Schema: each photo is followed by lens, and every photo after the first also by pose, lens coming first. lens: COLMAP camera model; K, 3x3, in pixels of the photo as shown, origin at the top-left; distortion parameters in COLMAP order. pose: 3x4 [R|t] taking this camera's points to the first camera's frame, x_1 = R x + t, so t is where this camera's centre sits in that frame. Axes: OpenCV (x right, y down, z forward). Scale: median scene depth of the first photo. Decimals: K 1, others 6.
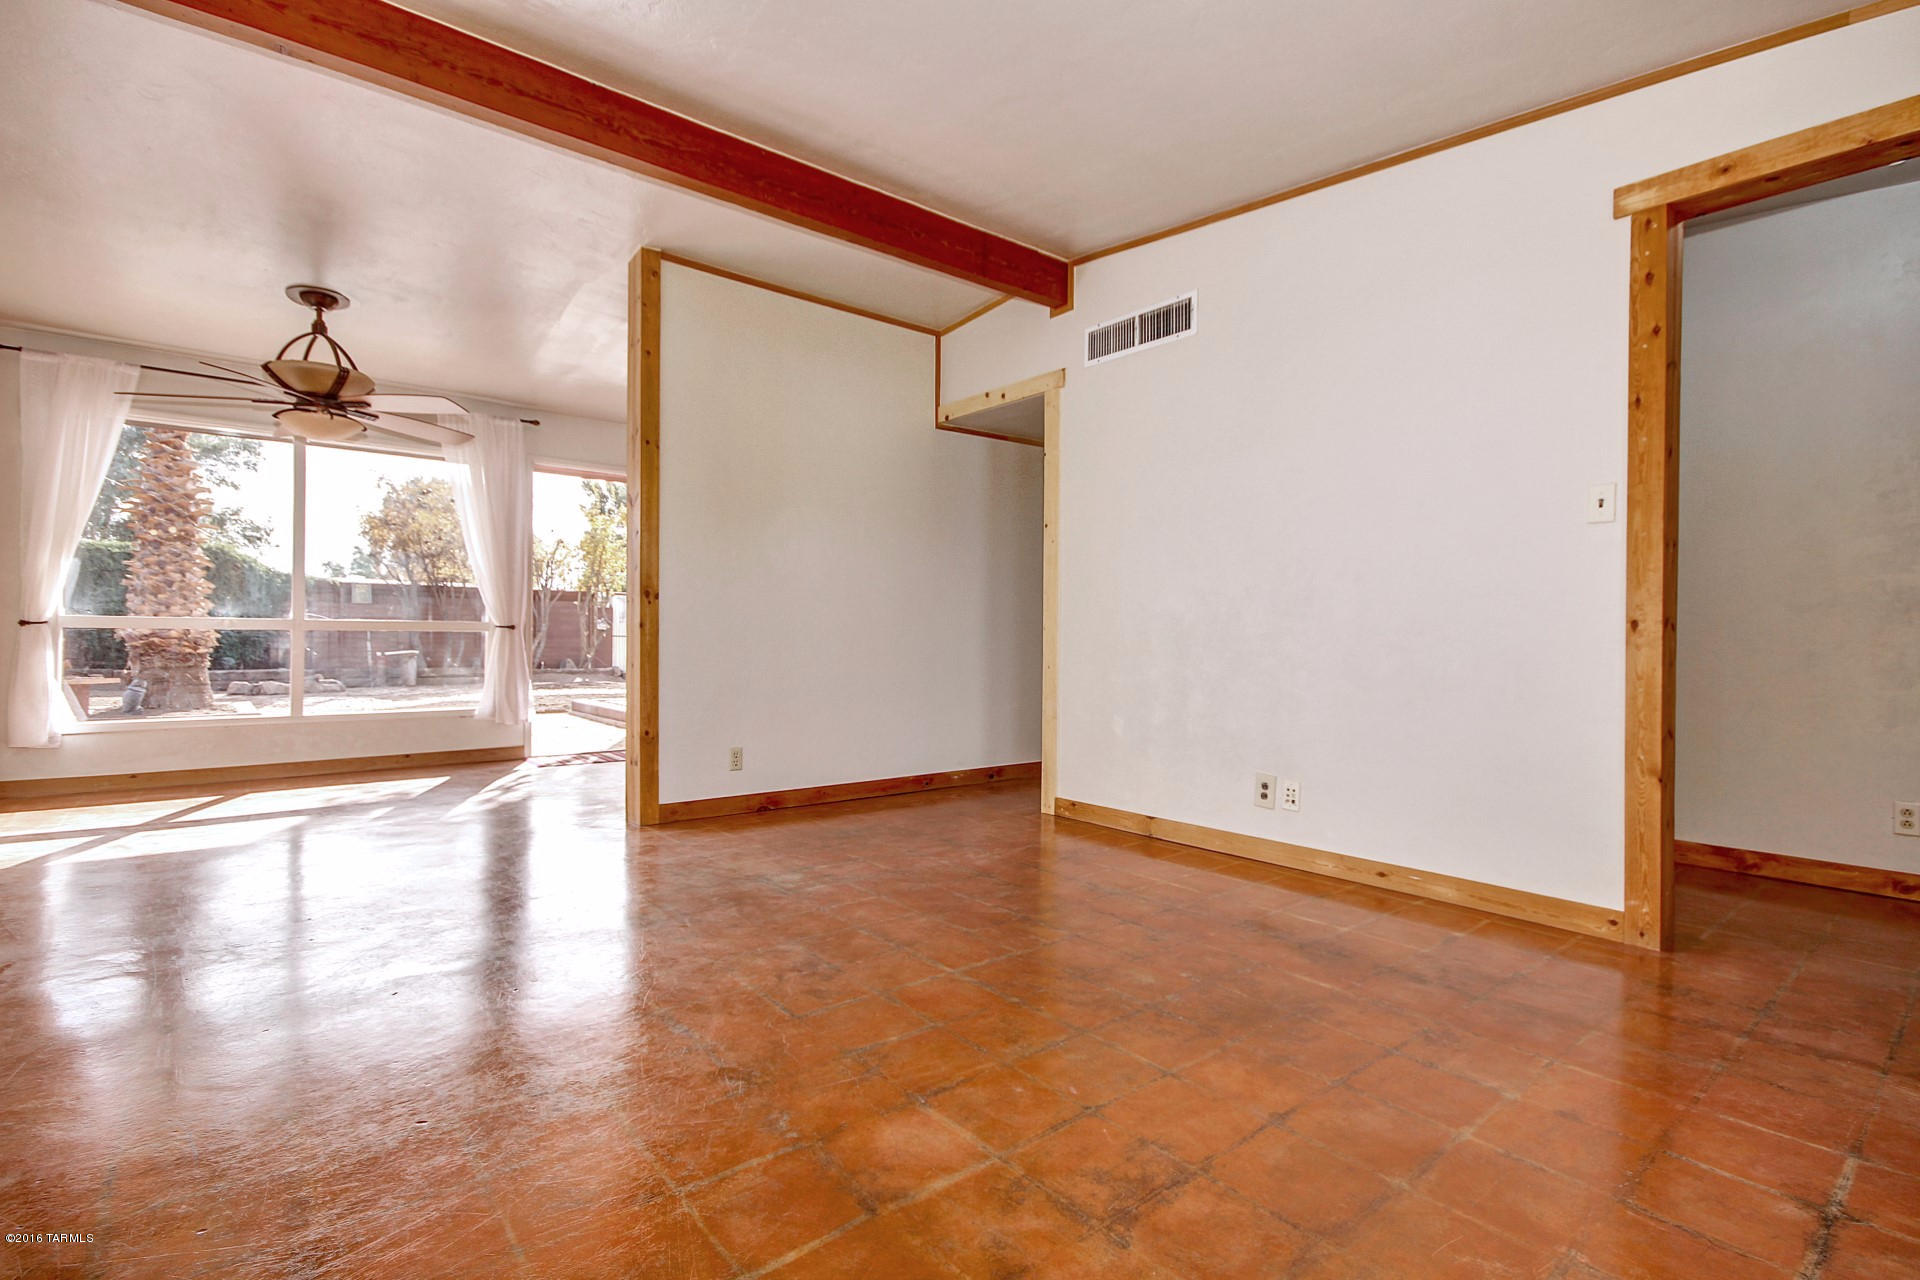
lens RADIAL K [[890.8, 0, 966.9], [0, 890.8, 638.2], [0, 0, 1]] dist [0.012535, -0.011589]
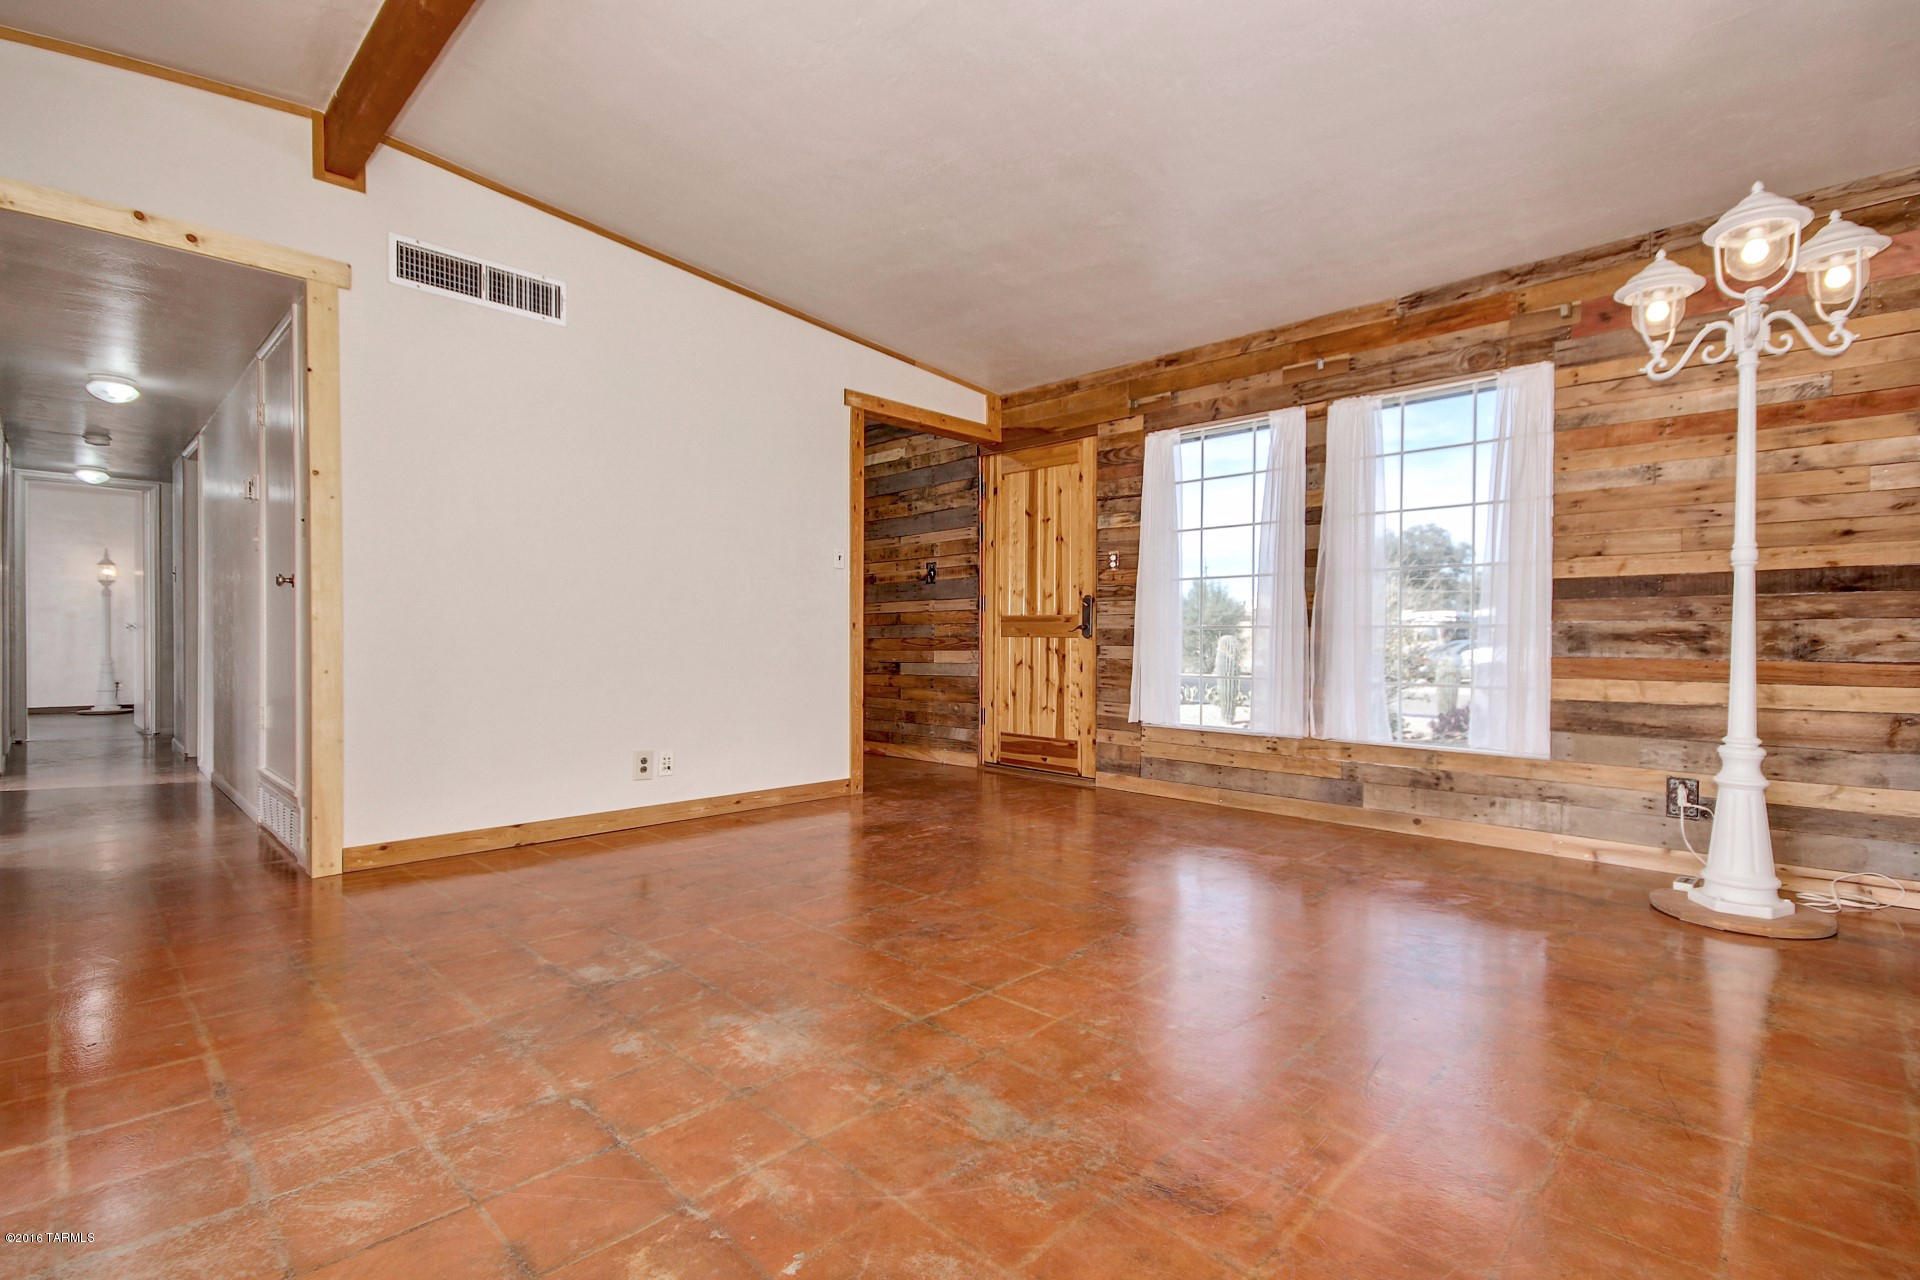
lens RADIAL K [[890.8, 0, 958.4], [0, 890.8, 646.8], [0, 0, 1]] dist [0.012535, -0.011589]
pose [[-0.105323, -0.022008, 0.994194, -0.684841], [-0.008906, 0.999736, 0.021187, -0.007553], [-0.994398, -0.006623, -0.105491, 0.579769]]
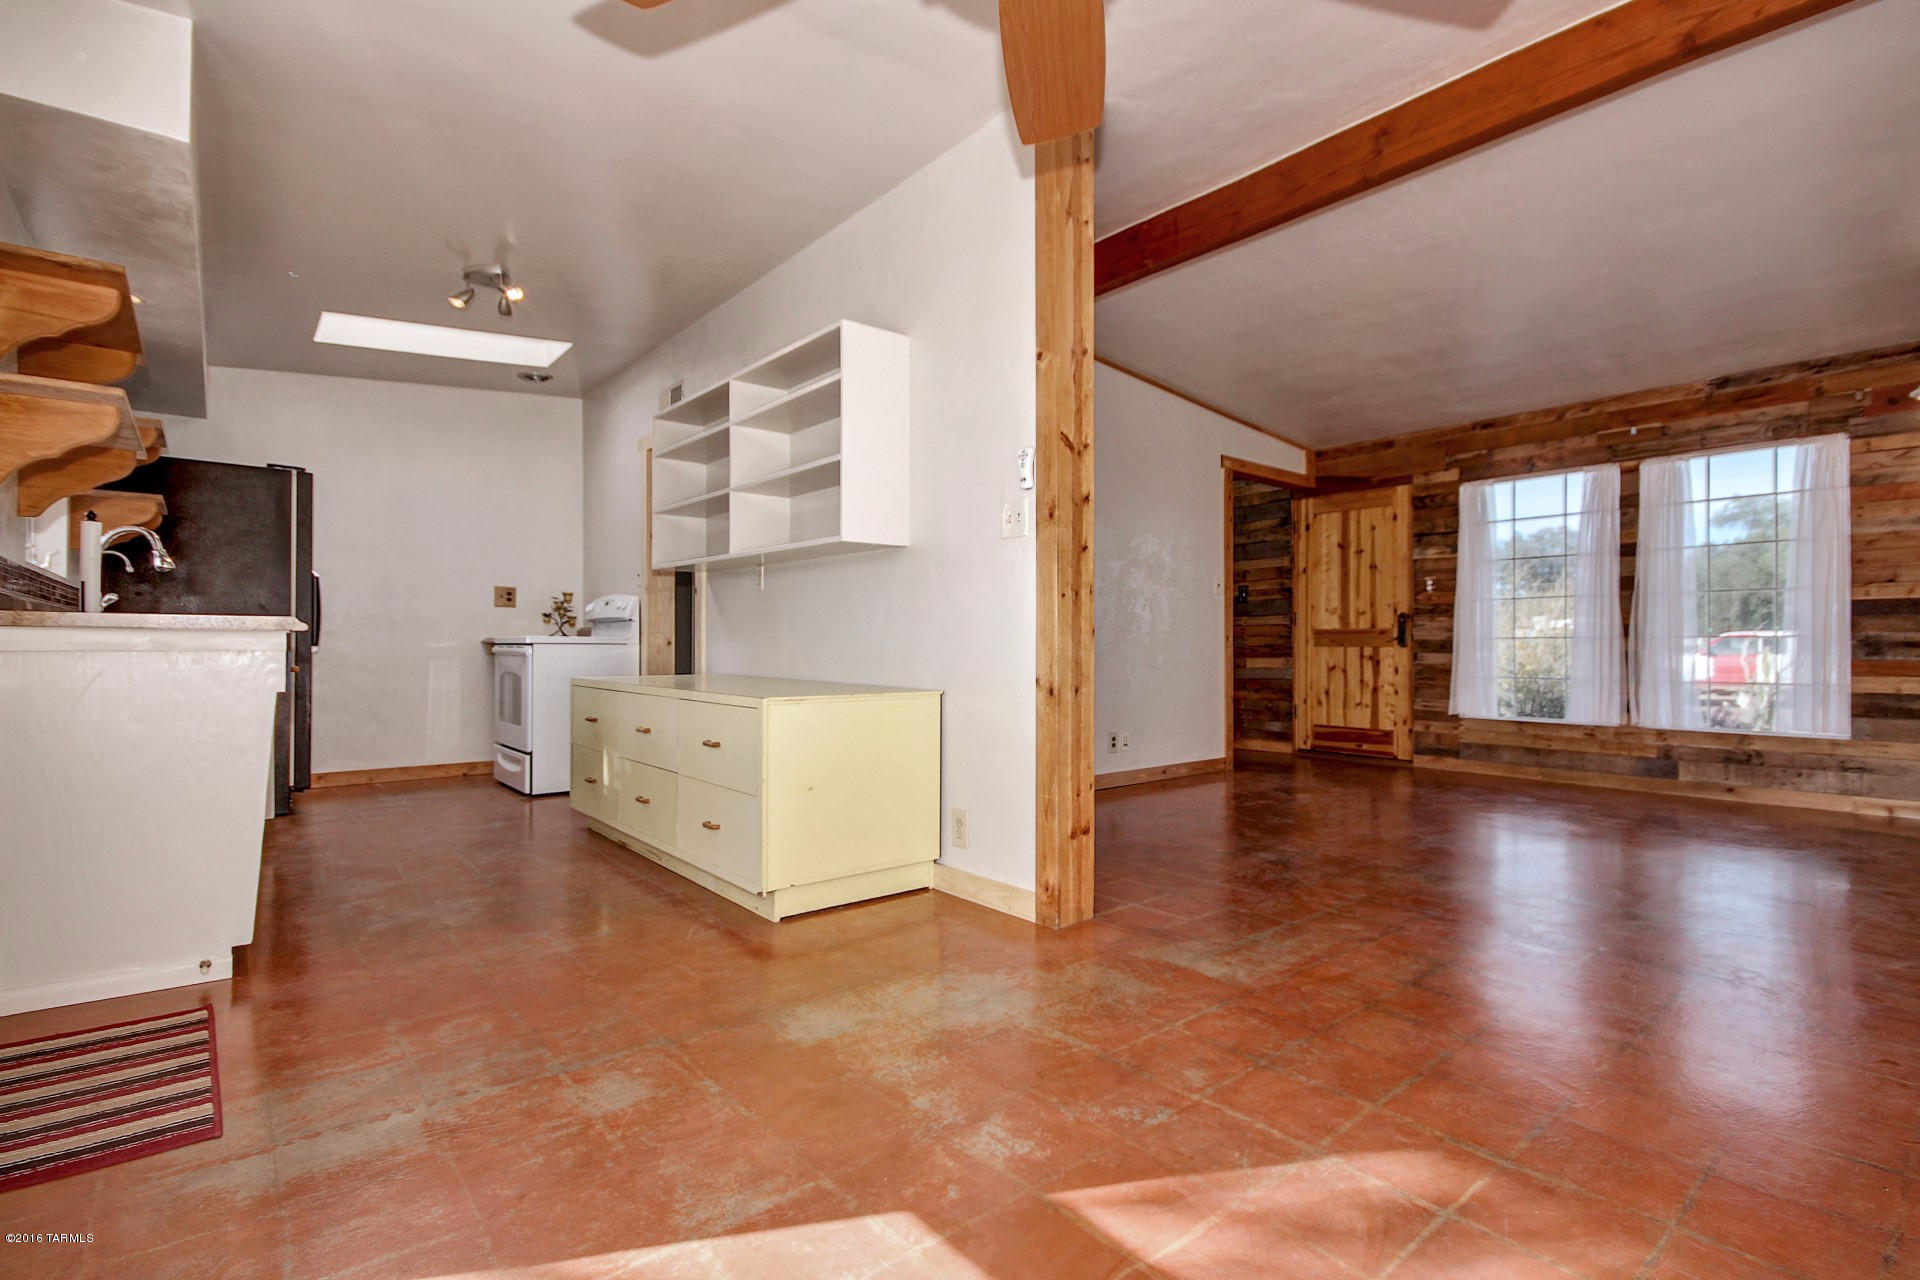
lens RADIAL K [[890.8, 0, 960.8], [0, 890.8, 647.2], [0, 0, 1]] dist [0.012535, -0.011589]
pose [[-0.005348, -0.011261, 0.999922, -0.991803], [-0.003442, 0.999931, 0.011242, -0.009643], [-0.999980, -0.003382, -0.005386, 1.029793]]
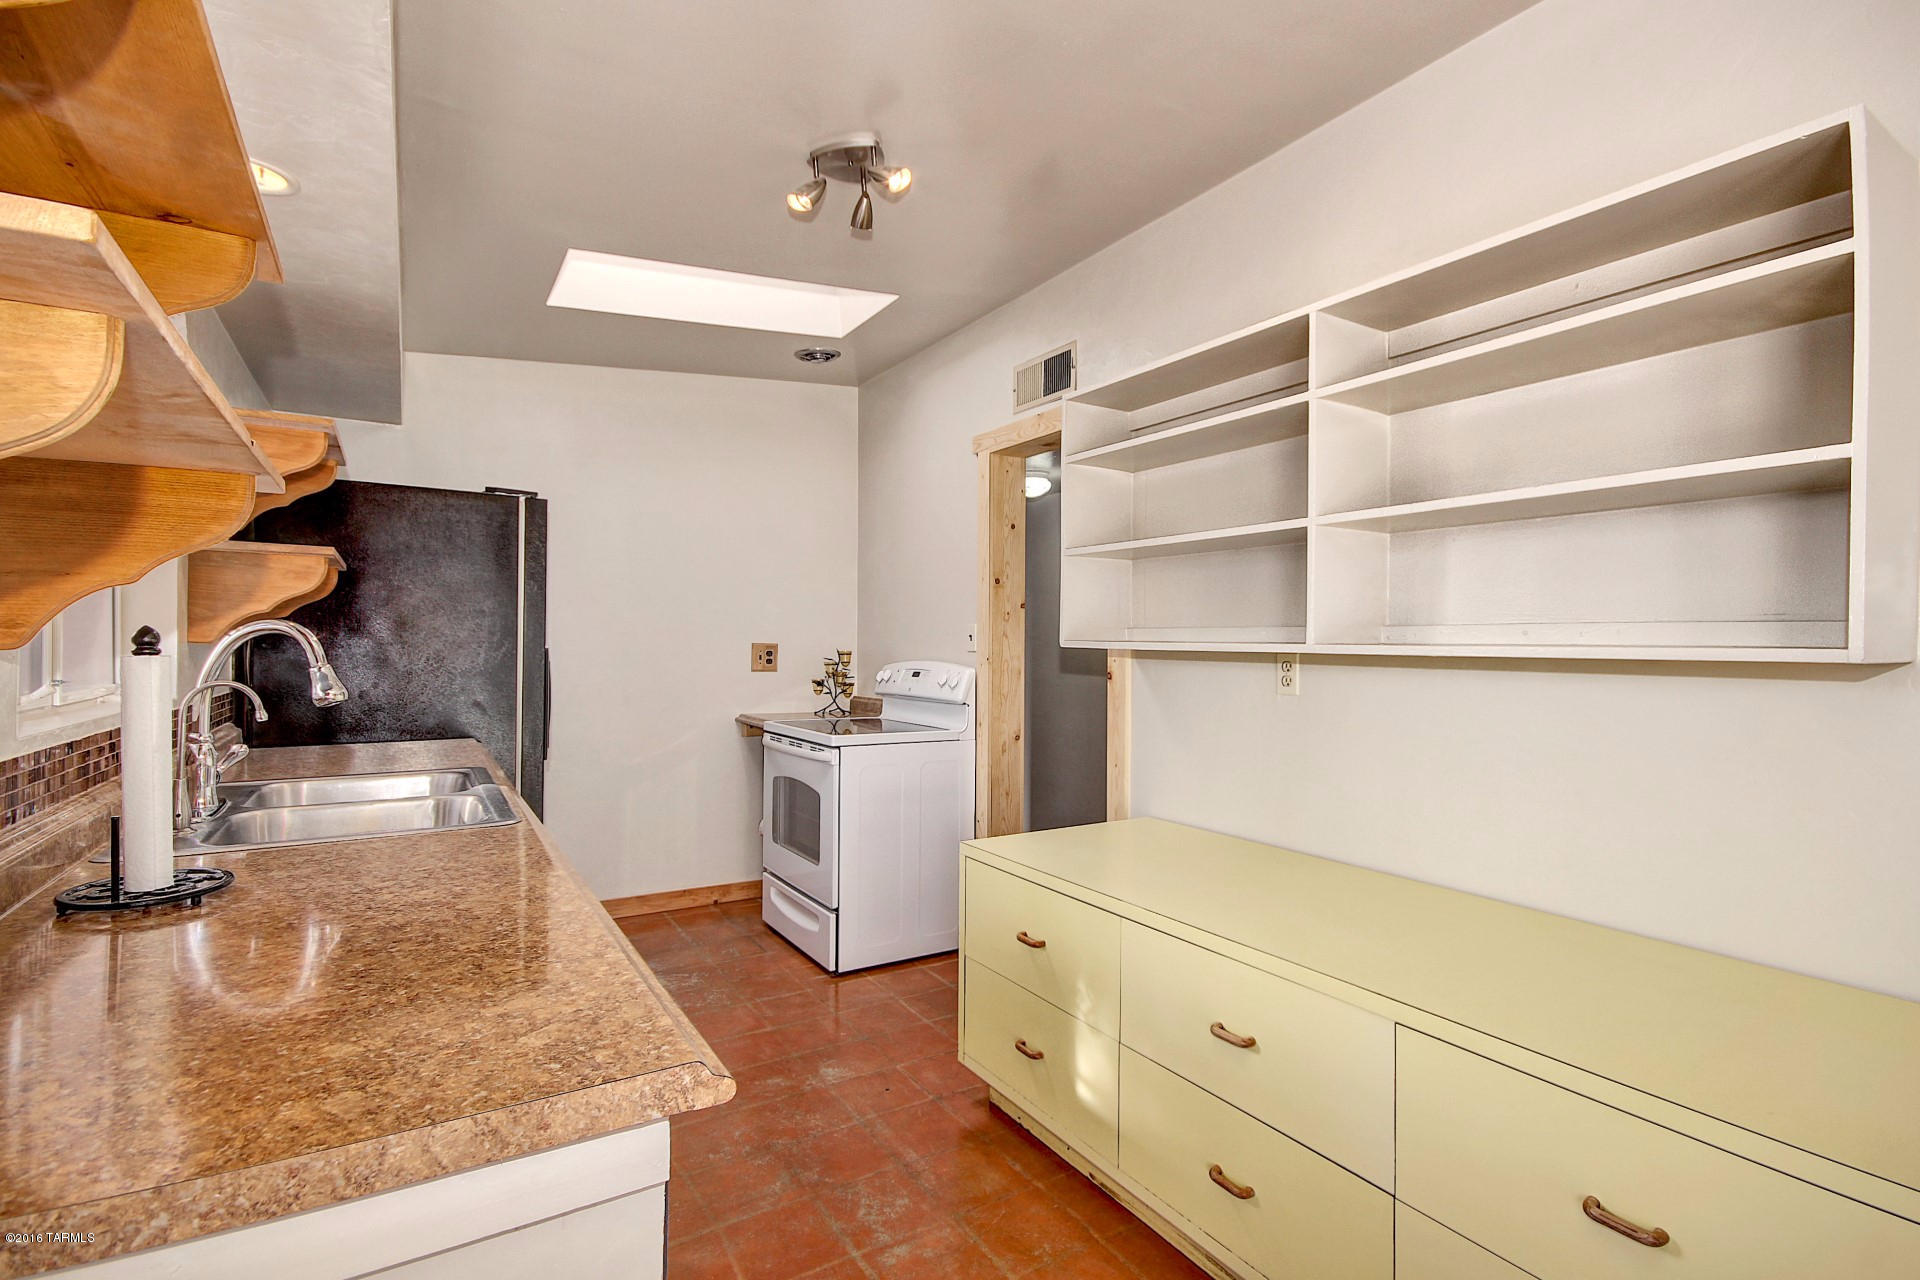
lens RADIAL K [[890.8, 0, 959.6], [0, 890.8, 644.0], [0, 0, 1]] dist [0.012535, -0.011589]
pose [[0.131051, -0.007303, 0.991349, -0.584631], [-0.006508, 0.999945, 0.008227, -0.094458], [-0.991354, -0.007530, 0.130996, 1.374262]]
